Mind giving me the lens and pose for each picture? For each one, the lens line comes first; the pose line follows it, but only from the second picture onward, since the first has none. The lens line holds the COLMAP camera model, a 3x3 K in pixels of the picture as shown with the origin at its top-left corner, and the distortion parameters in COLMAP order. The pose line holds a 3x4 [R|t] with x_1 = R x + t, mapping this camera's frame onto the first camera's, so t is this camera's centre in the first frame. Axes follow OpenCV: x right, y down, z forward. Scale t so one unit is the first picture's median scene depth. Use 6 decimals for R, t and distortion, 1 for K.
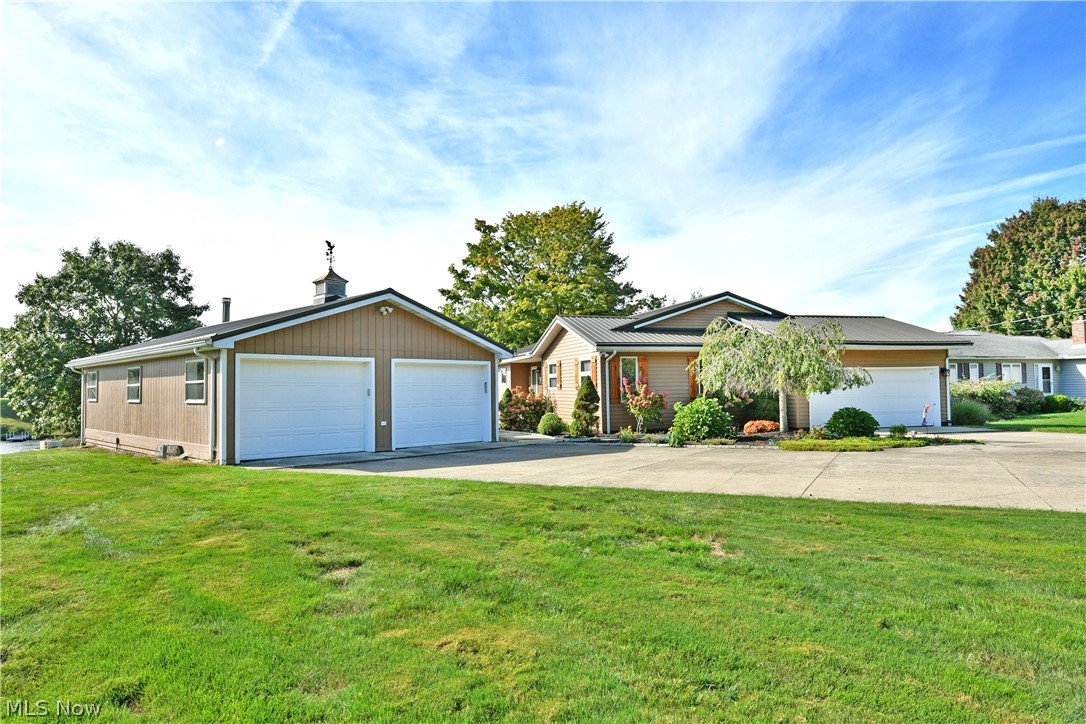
lens RADIAL K [[593.3, 0, 543.0], [0, 593.3, 362.0], [0, 0, 1]] dist [-0.001204, -0.000115]
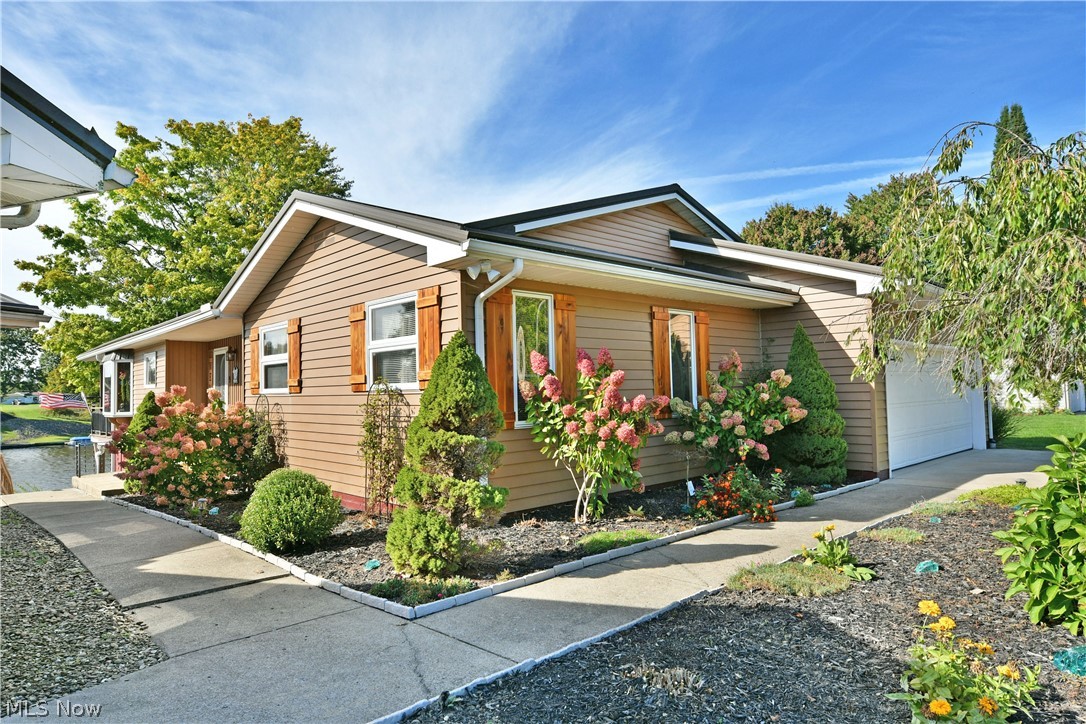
lens RADIAL K [[659.9, 0, 543.0], [0, 659.9, 362.0], [0, 0, 1]] dist [-0.005441, 0.016984]
pose [[0.904026, 0.013481, 0.427264, -0.008044], [-0.009934, 0.999895, -0.010530, 0.021652], [-0.427361, 0.005275, 0.904066, 0.404854]]
